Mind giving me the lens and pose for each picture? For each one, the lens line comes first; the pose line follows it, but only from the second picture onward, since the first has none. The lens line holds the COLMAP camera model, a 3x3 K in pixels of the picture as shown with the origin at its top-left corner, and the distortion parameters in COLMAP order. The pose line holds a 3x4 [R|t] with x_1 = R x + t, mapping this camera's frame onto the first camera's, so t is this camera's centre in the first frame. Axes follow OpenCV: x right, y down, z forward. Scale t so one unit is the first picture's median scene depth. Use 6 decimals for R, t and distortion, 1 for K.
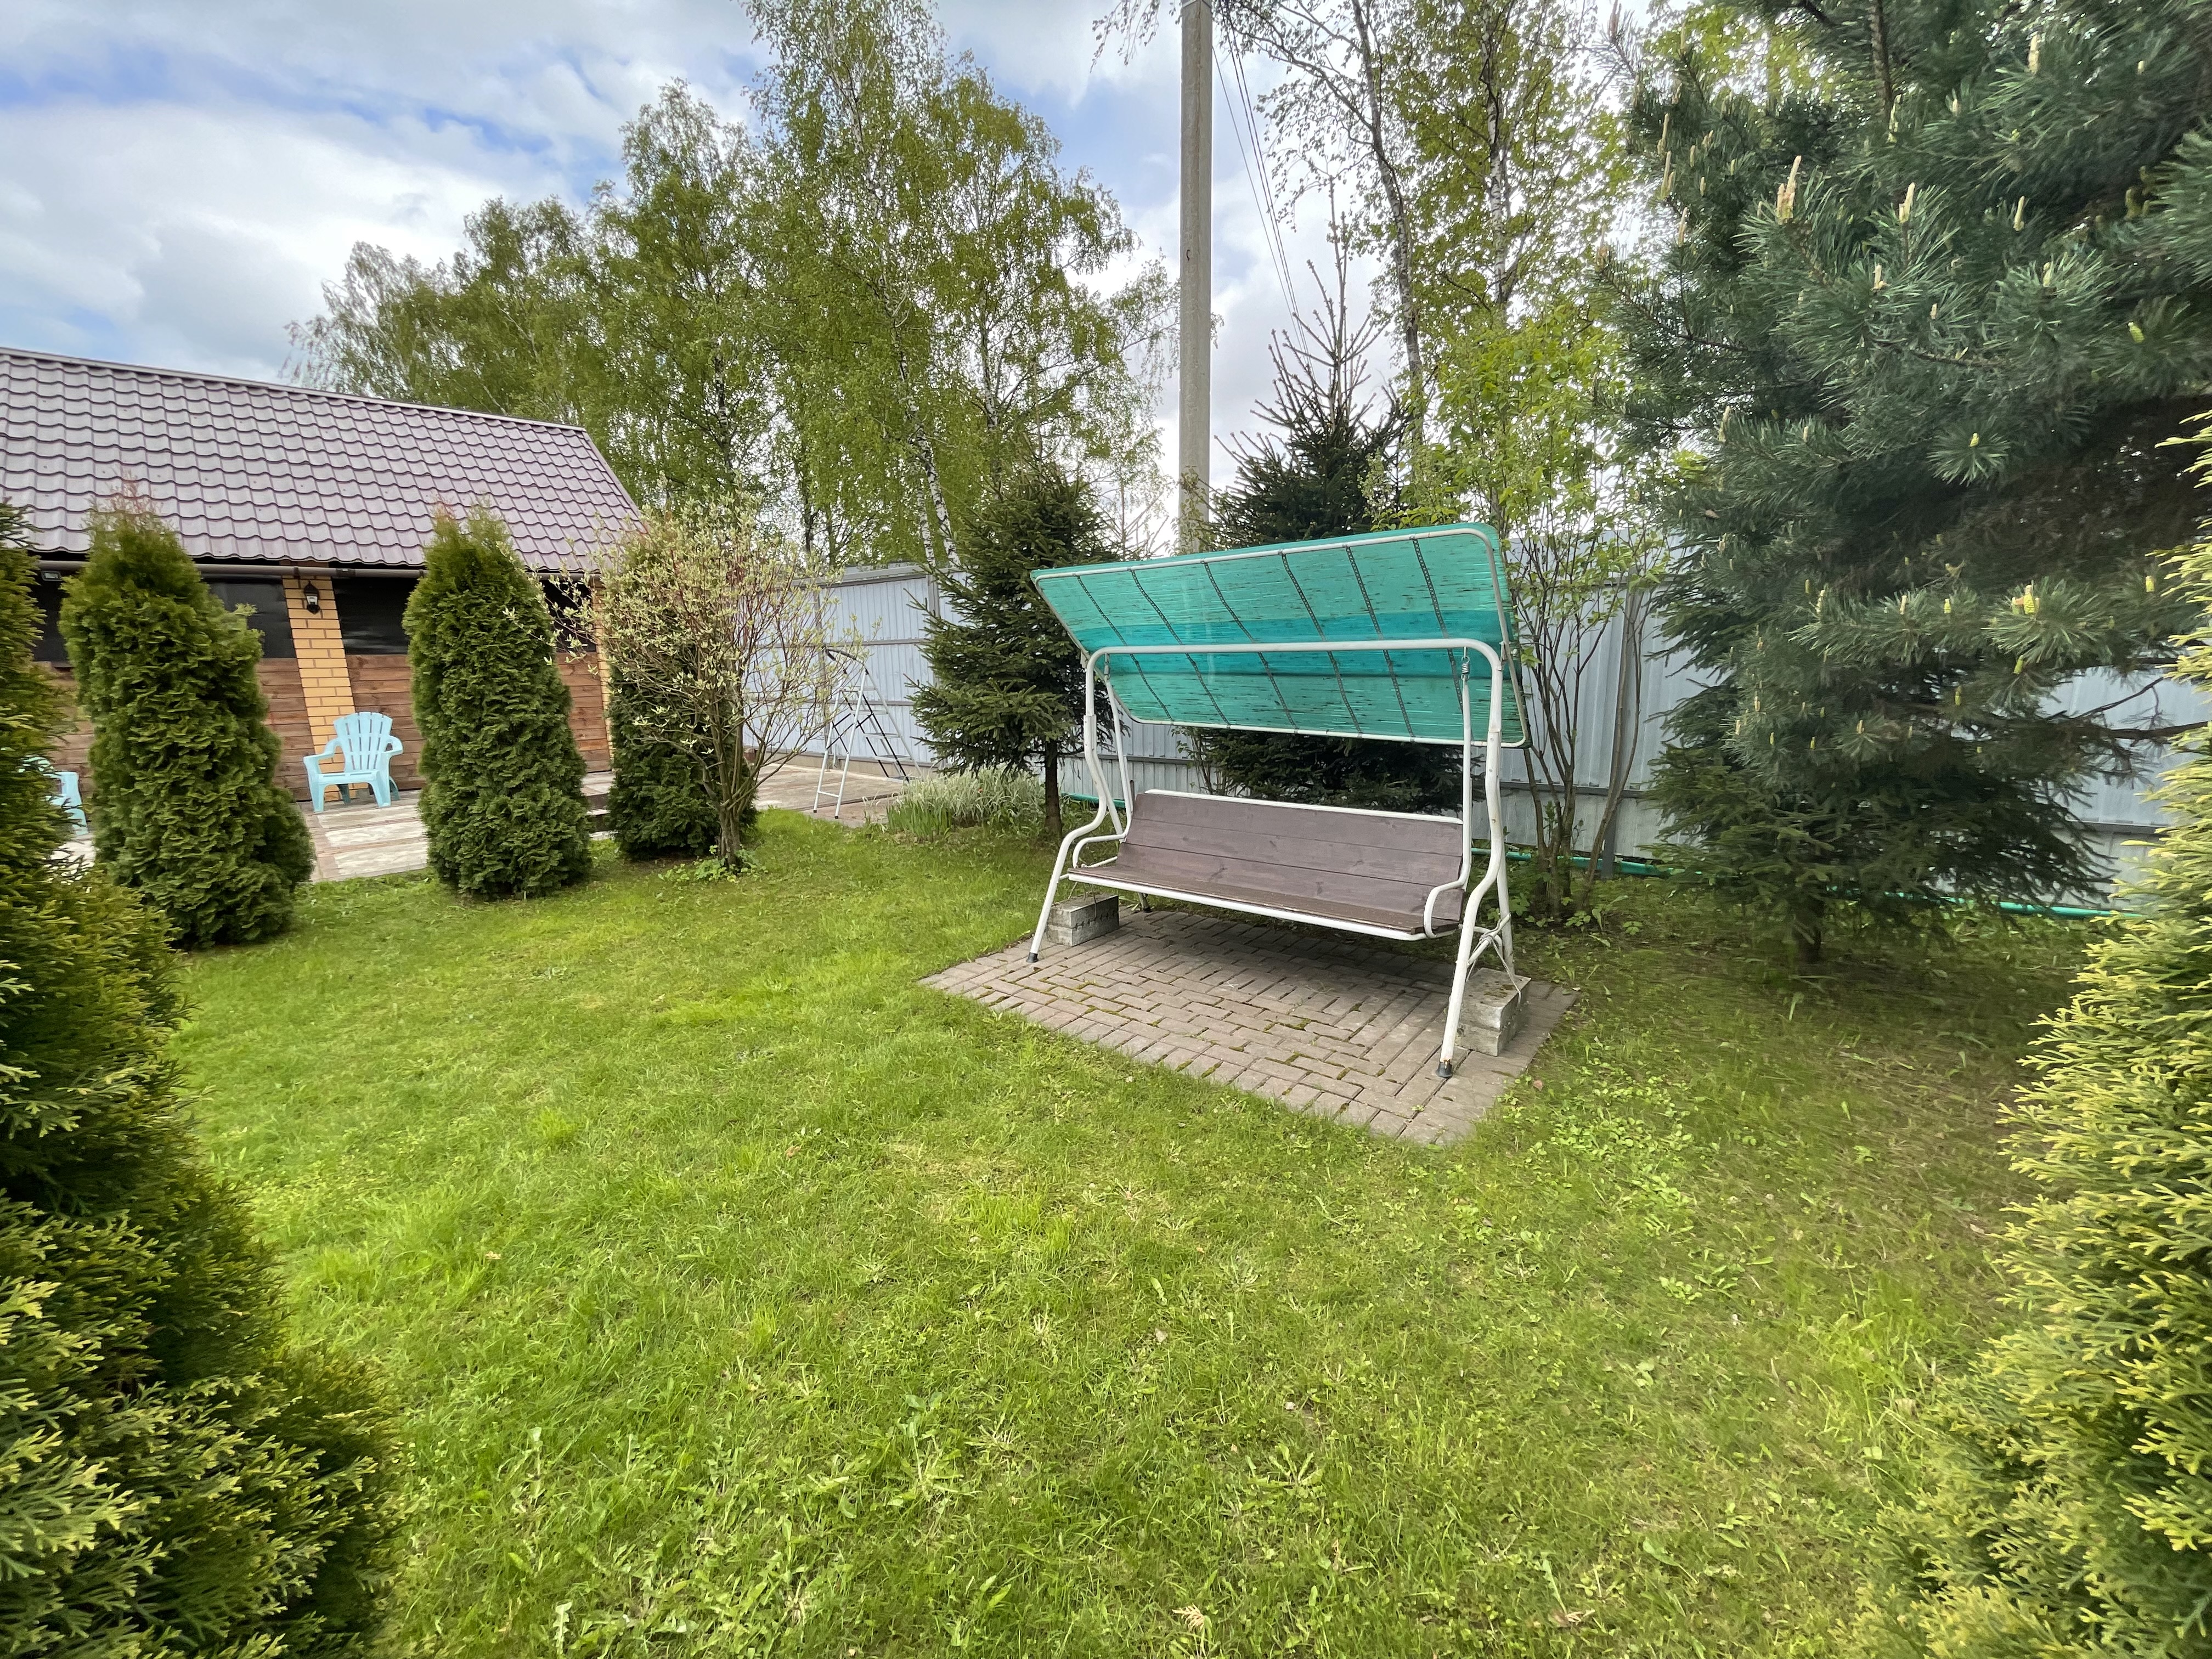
lens RADIAL K [[898.2, 0, 1102.3], [0, 898.2, 827.5], [0, 0, 1]] dist [-0.003128, 0.000031]
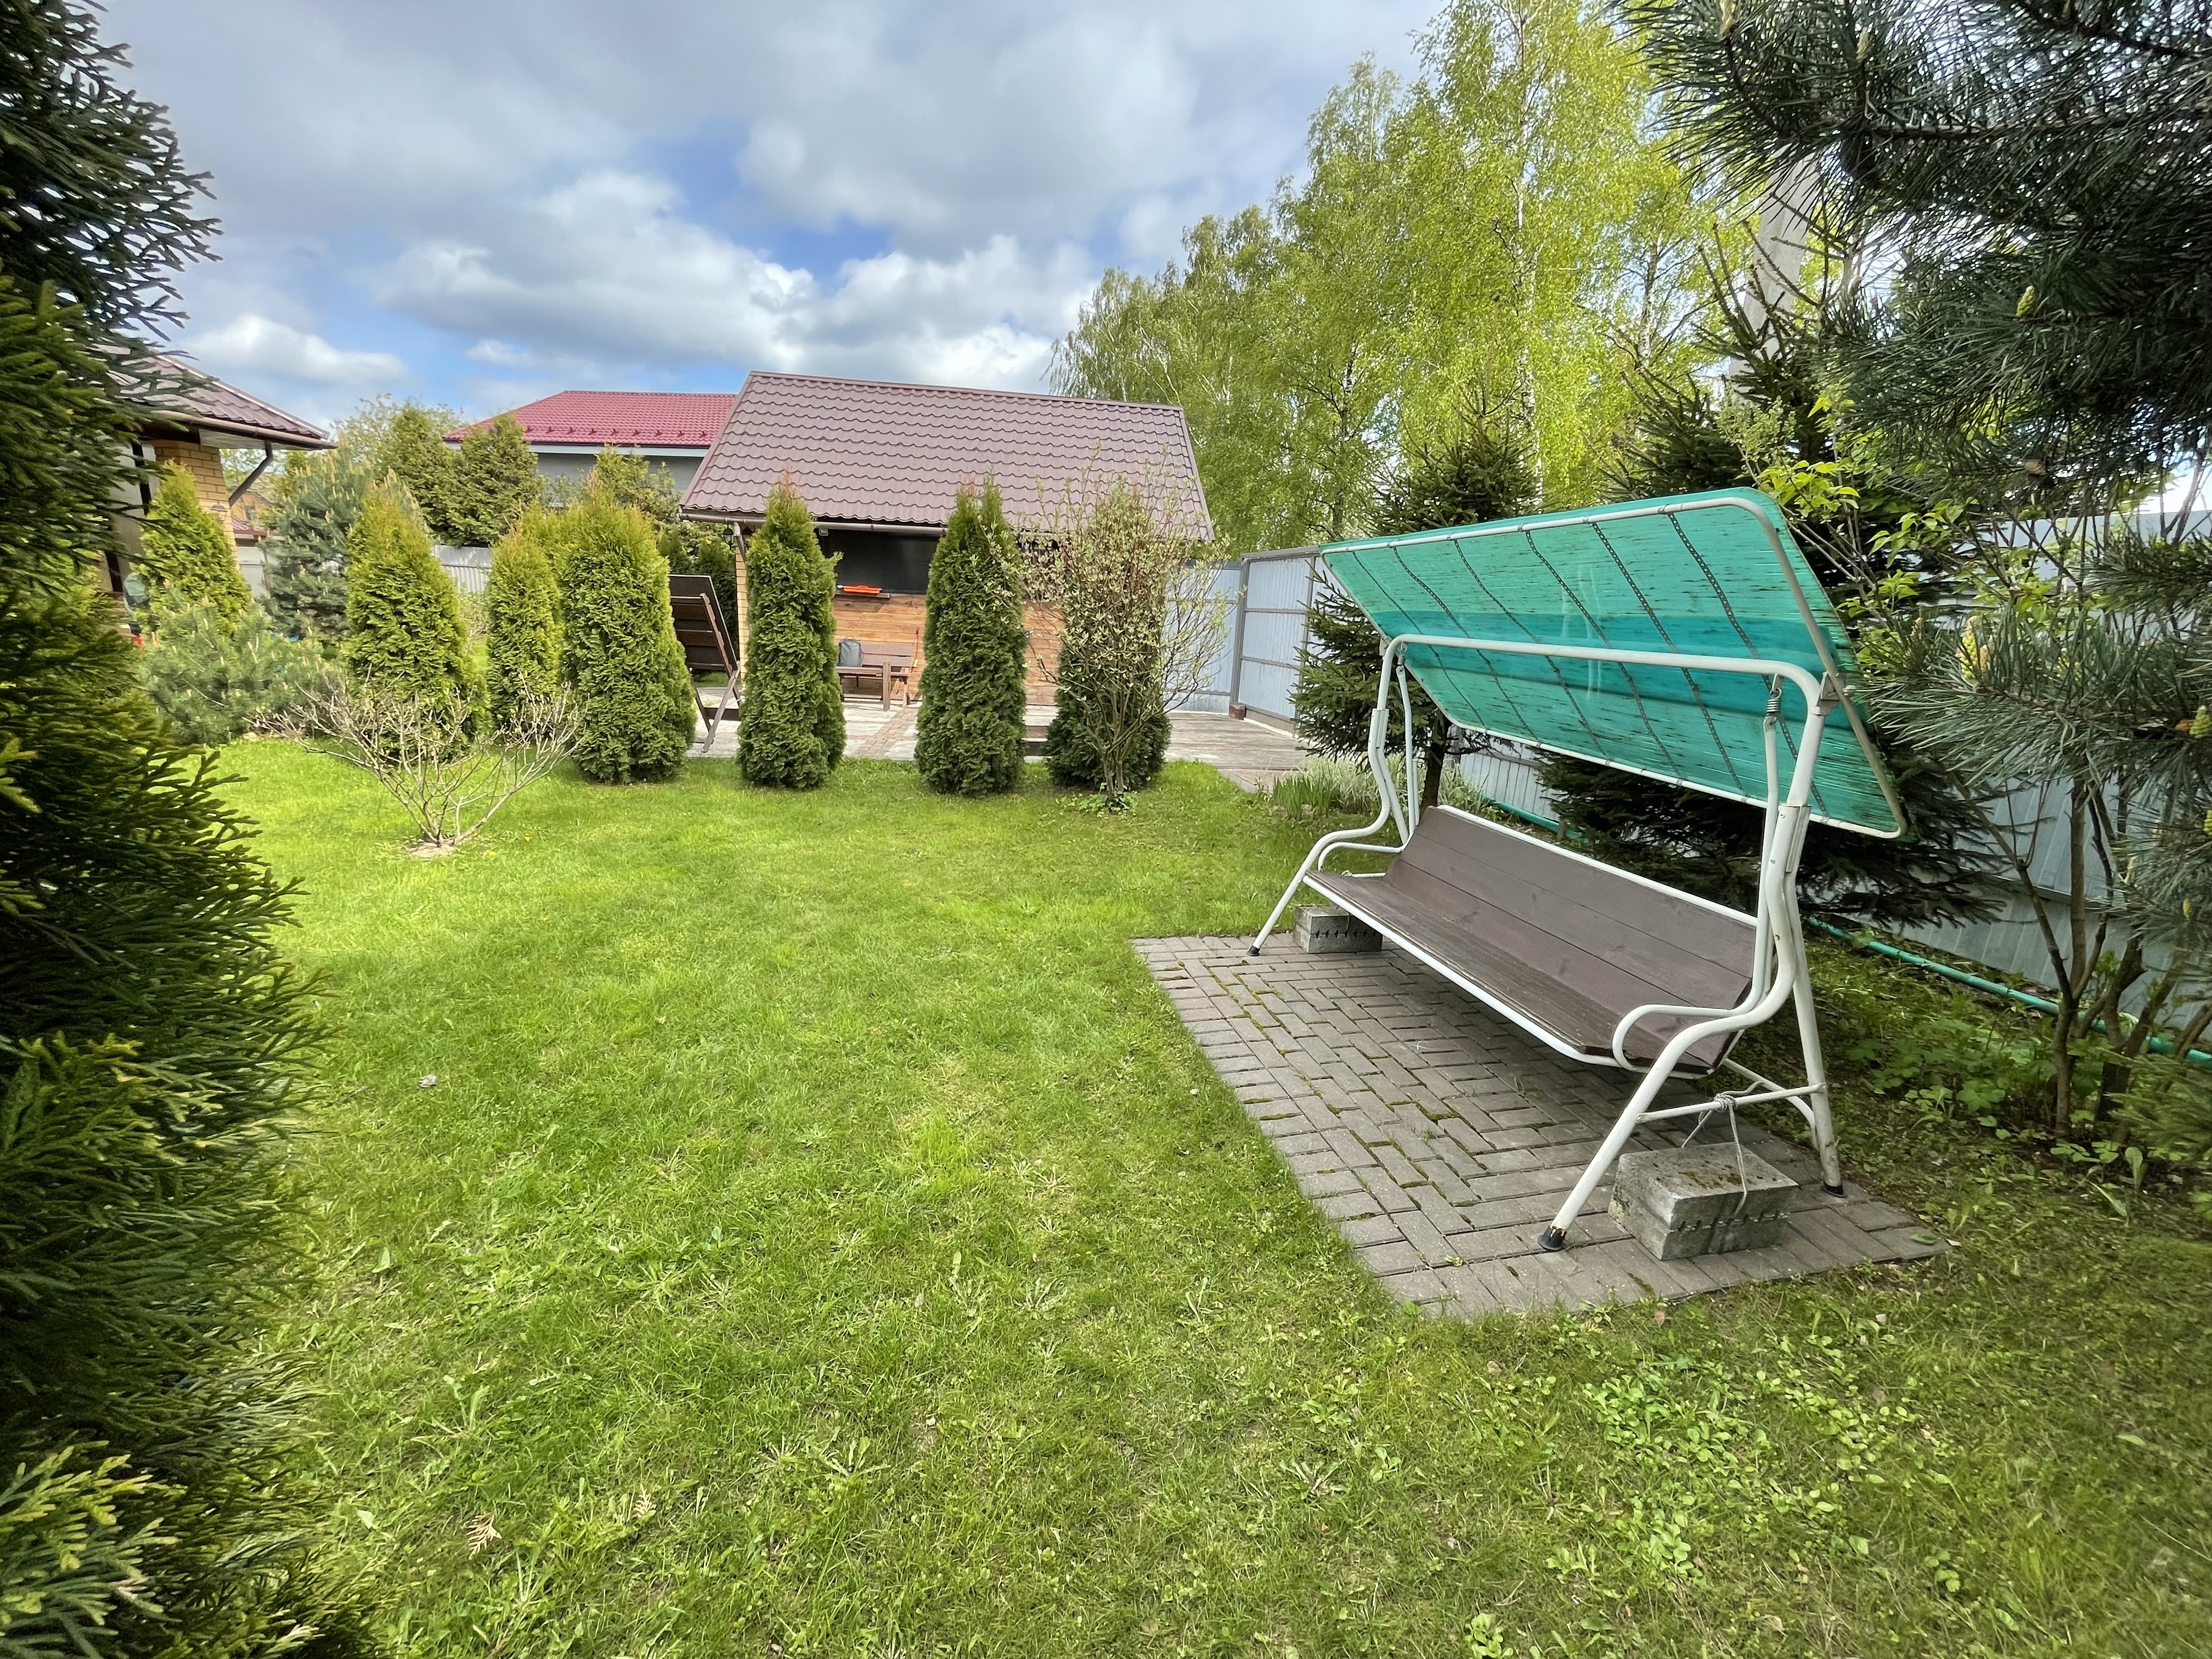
lens RADIAL K [[898.2, 0, 1103.2], [0, 898.2, 828.0], [0, 0, 1]] dist [-0.003128, 0.000031]
pose [[0.786047, 0.207411, -0.582332, 0.327012], [-0.187245, 0.977663, 0.095469, -0.044755], [0.589126, 0.033996, 0.807326, 0.128038]]
